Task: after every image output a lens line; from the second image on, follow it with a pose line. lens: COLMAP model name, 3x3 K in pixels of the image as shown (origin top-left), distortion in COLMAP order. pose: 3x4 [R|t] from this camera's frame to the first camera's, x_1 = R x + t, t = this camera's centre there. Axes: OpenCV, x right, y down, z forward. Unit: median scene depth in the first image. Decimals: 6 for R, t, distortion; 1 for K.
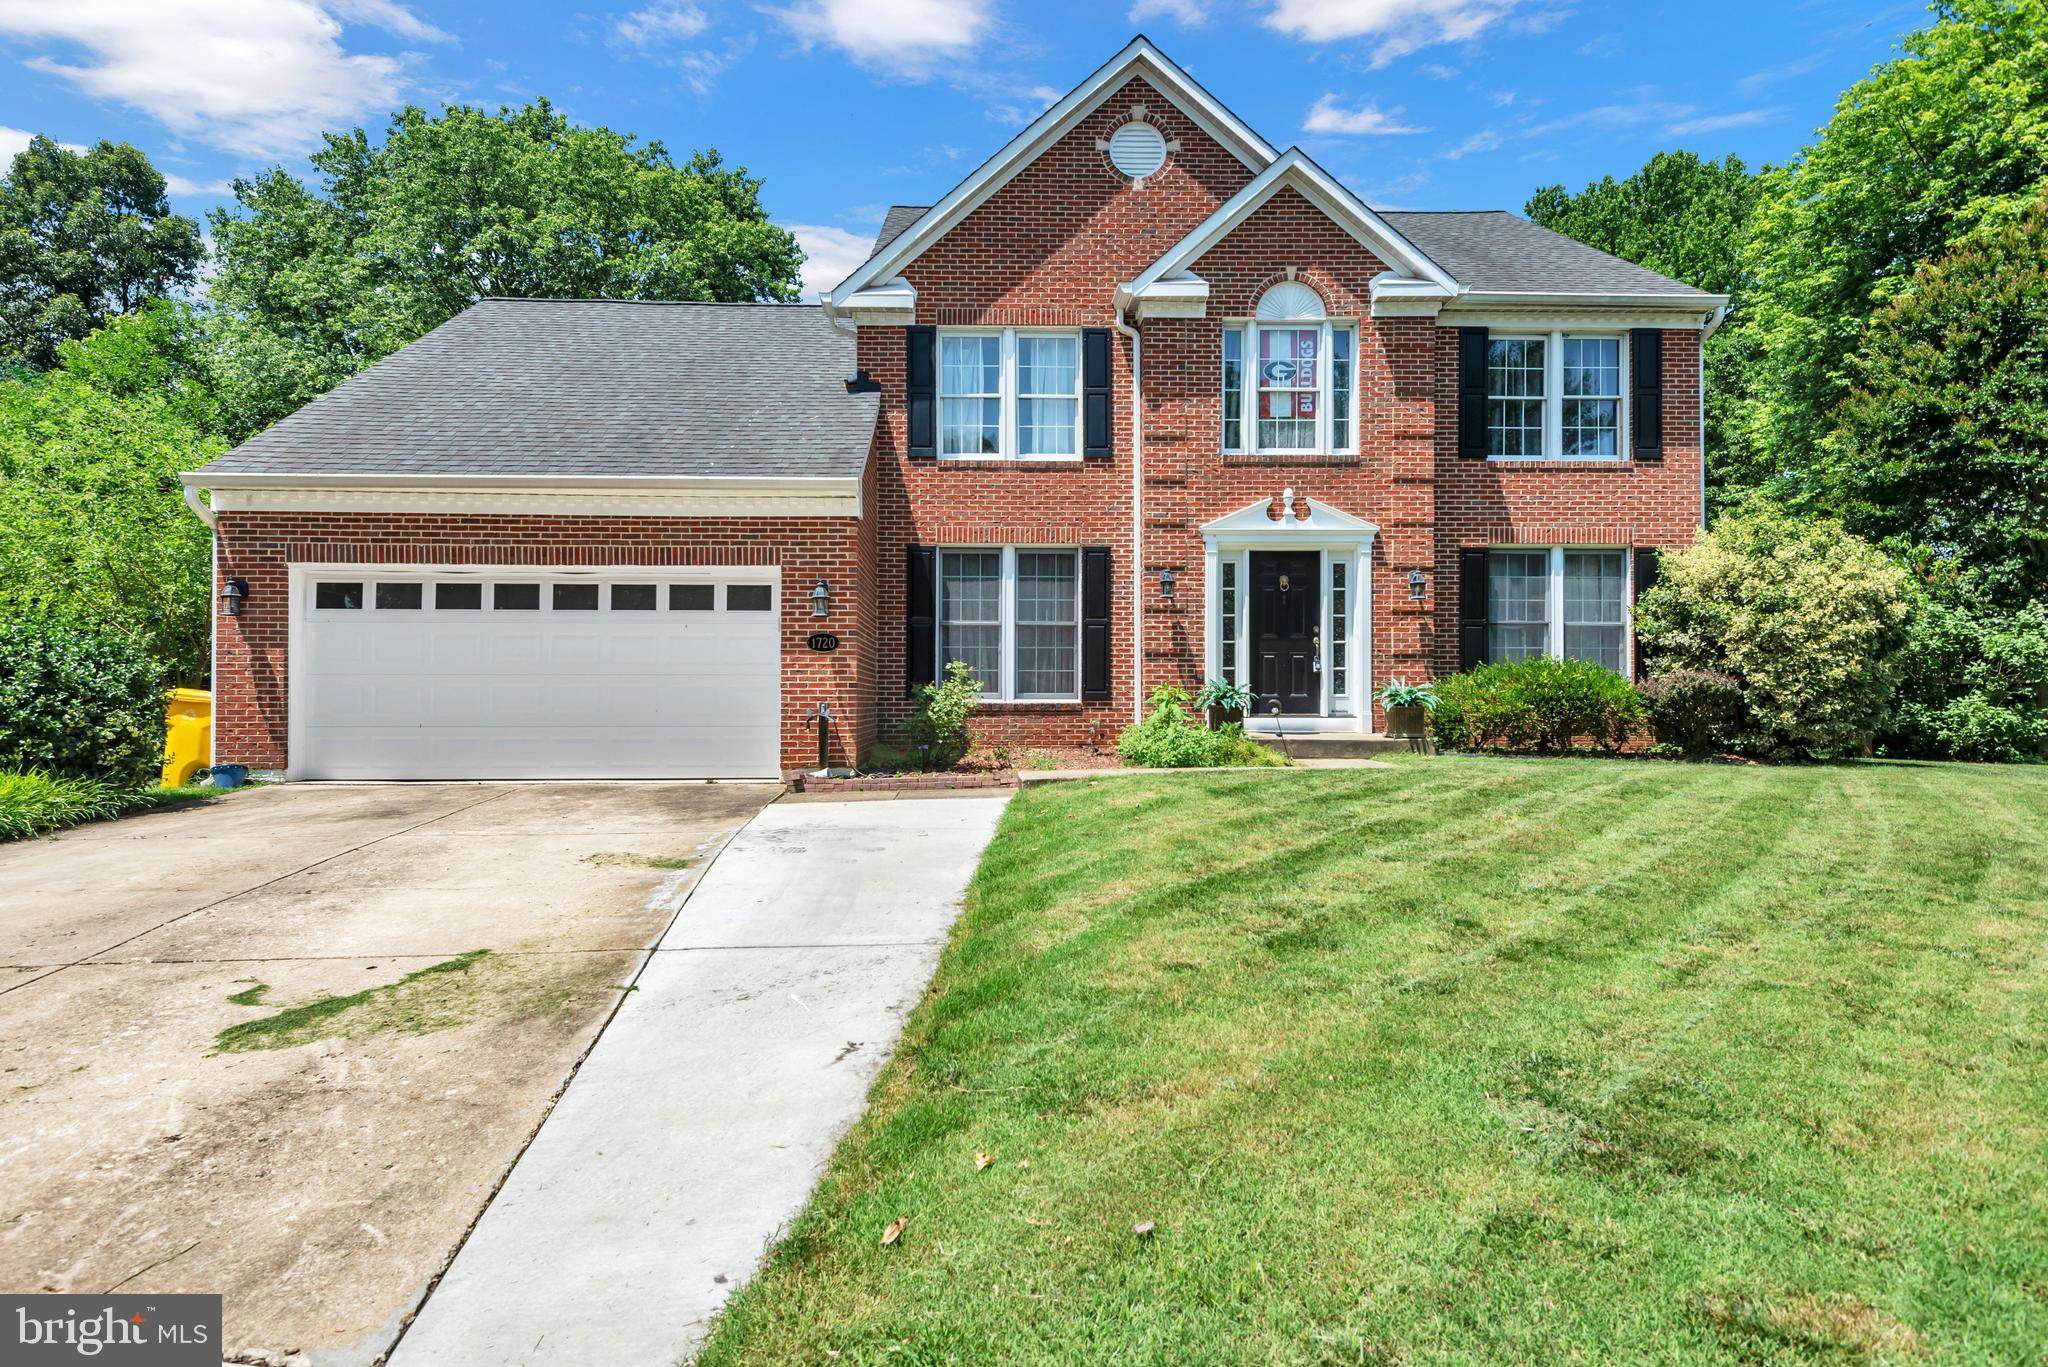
lens RADIAL K [[1078.1, 0, 1014.0], [0, 1078.1, 683.9], [0, 0, 1]] dist [0.019771, -0.009299]
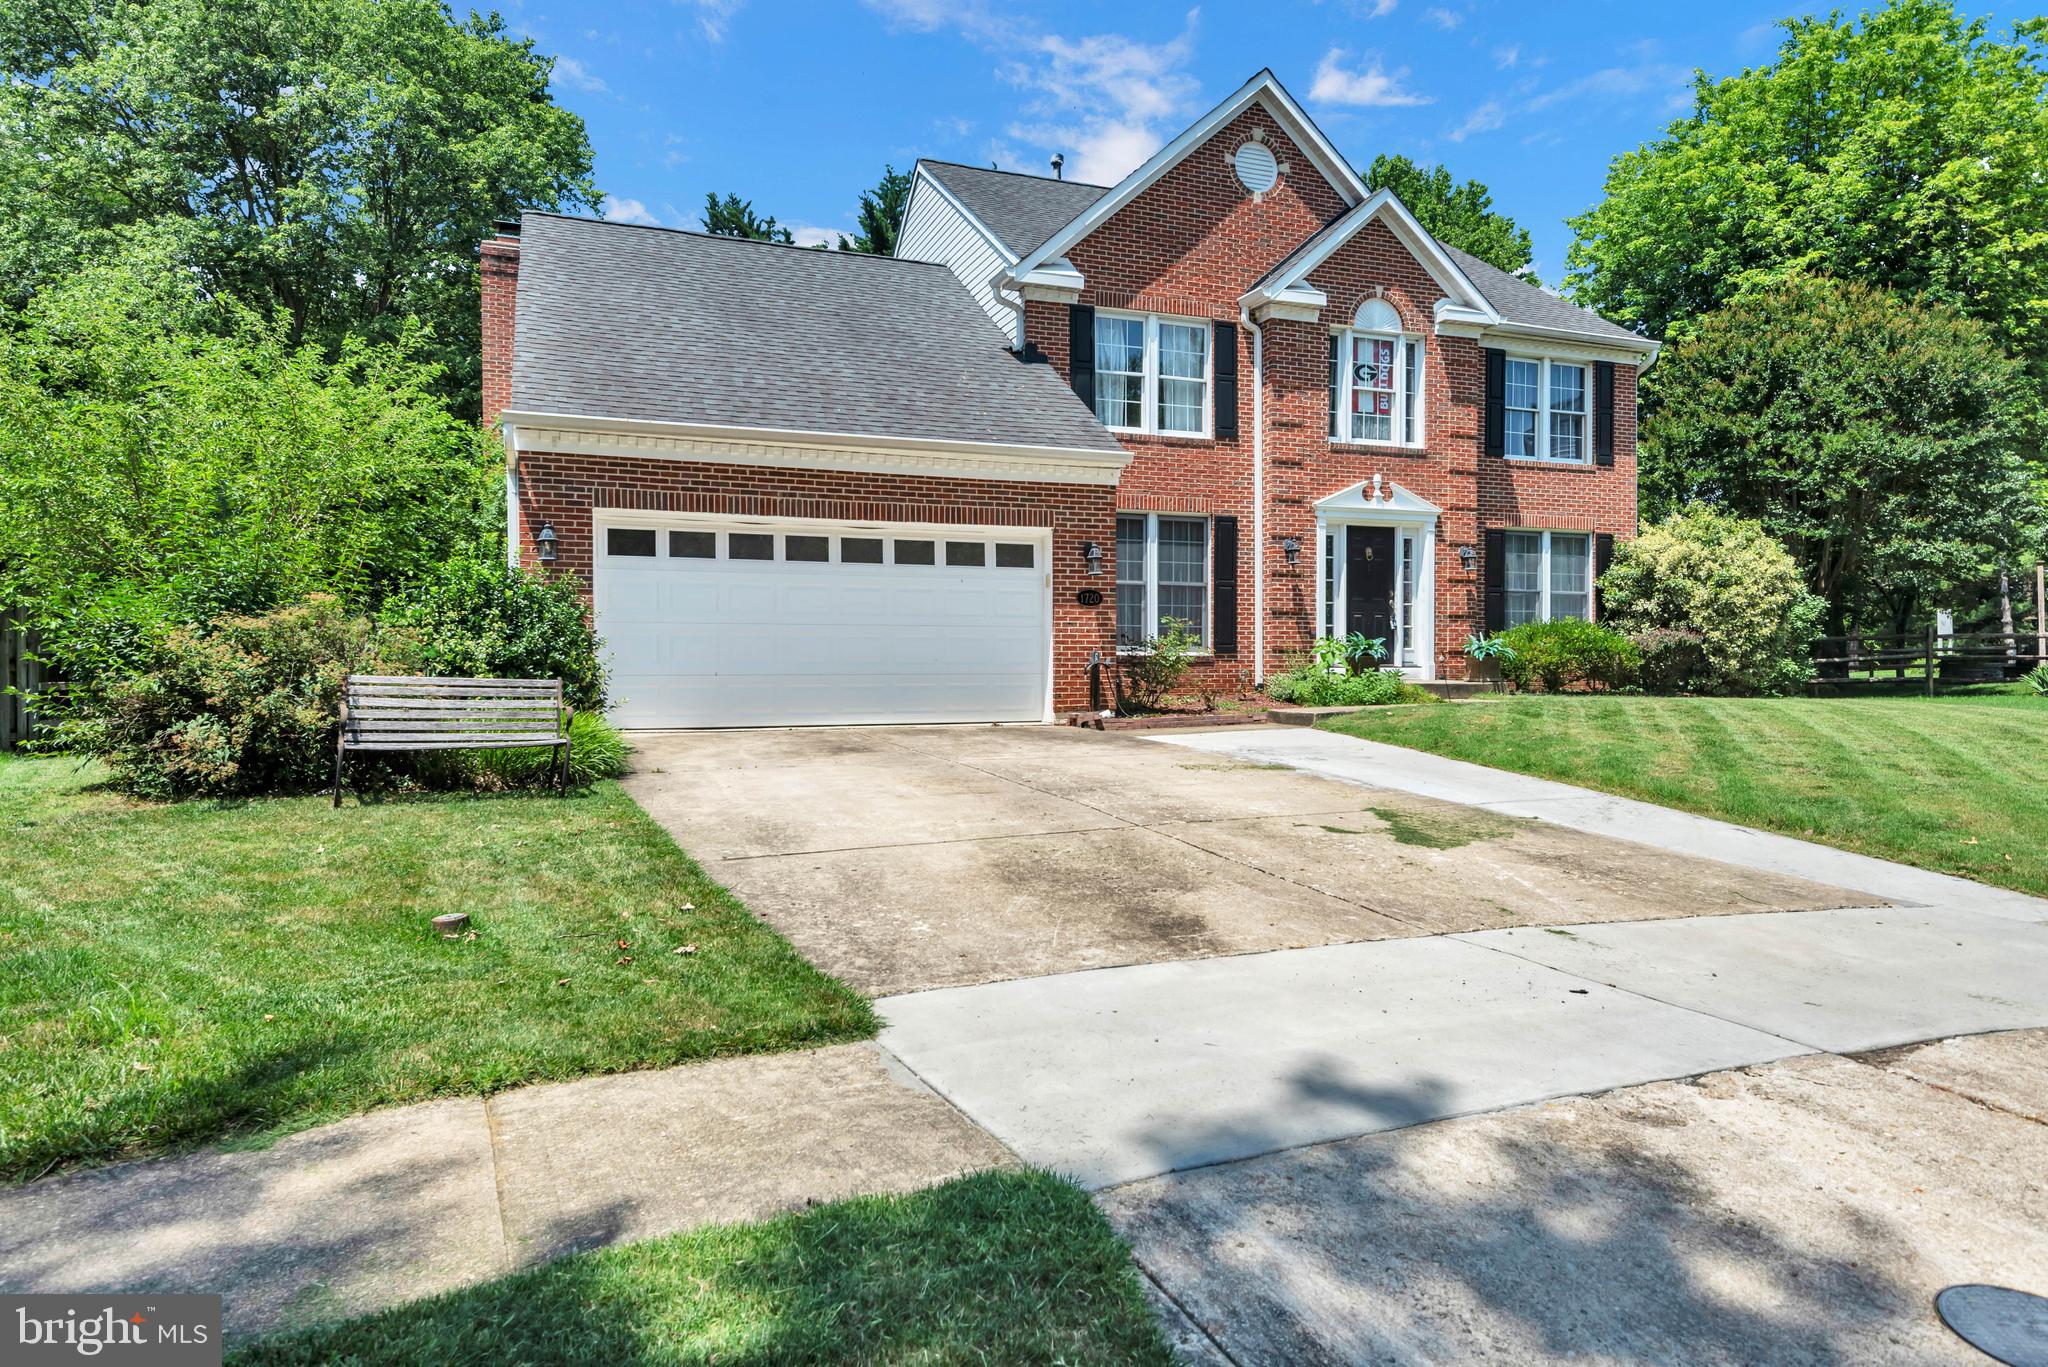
lens RADIAL K [[1216.2, 0, 1023.0], [0, 1216.2, 671.3], [0, 0, 1]] dist [0.013200, -0.005194]
pose [[0.944460, -0.003542, 0.328607, -0.547284], [-0.002630, 0.999828, 0.018335, 0.012162], [-0.328616, -0.018181, 0.944289, -0.137064]]
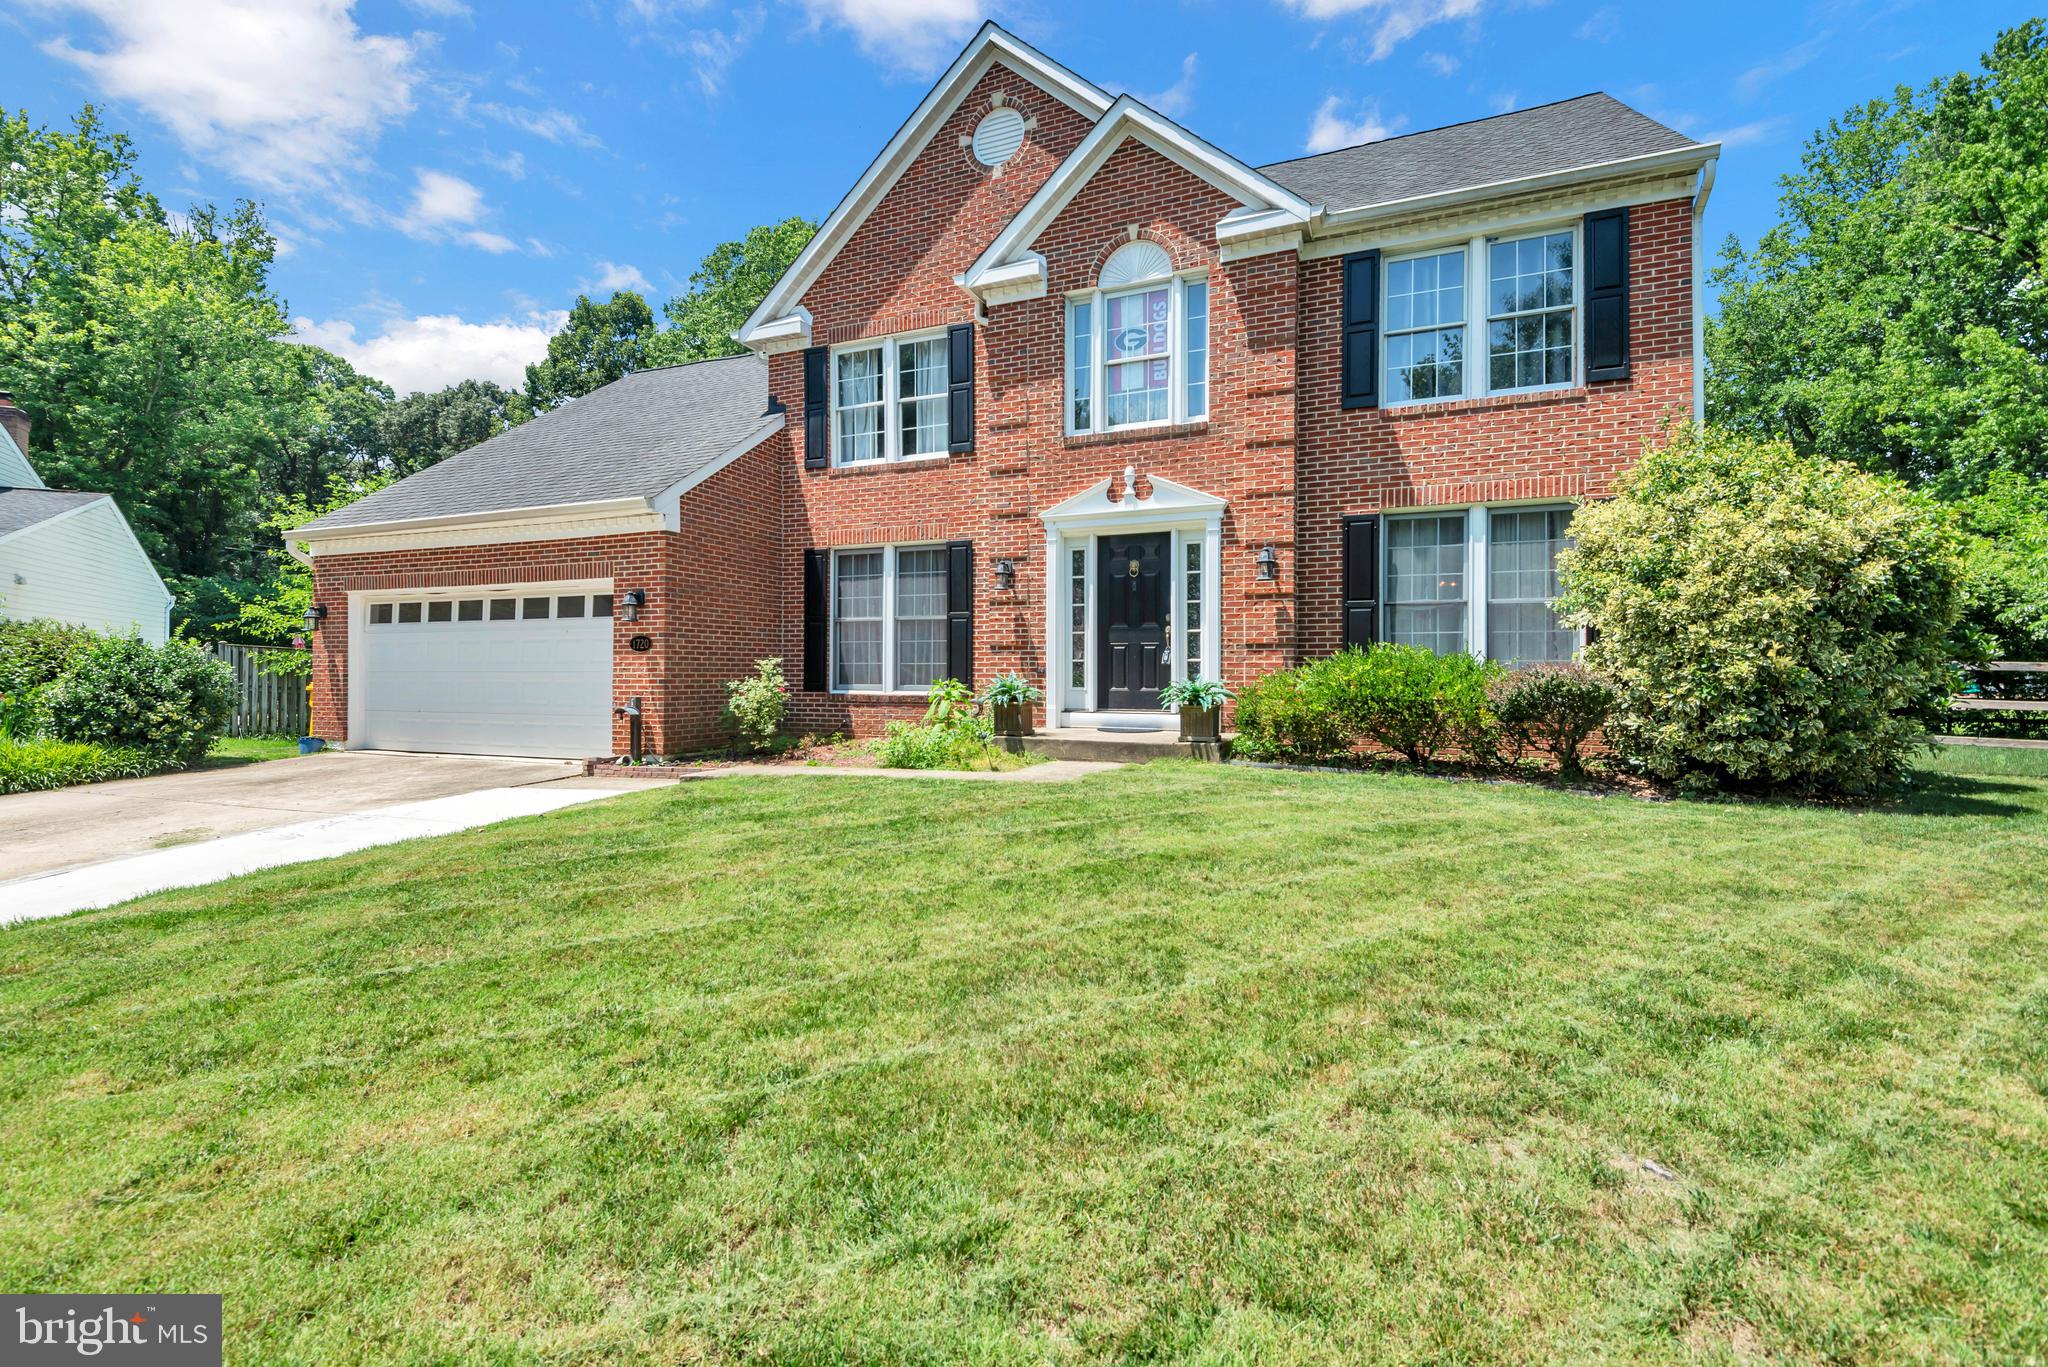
lens RADIAL K [[948.8, 0, 1010.4], [0, 948.8, 662.5], [0, 0, 1]] dist [0.016628, -0.001751]
pose [[0.903113, -0.004907, -0.429374, 0.504744], [0.006935, 0.999971, 0.003160, -0.015837], [0.429346, -0.005831, 0.903121, 0.218791]]
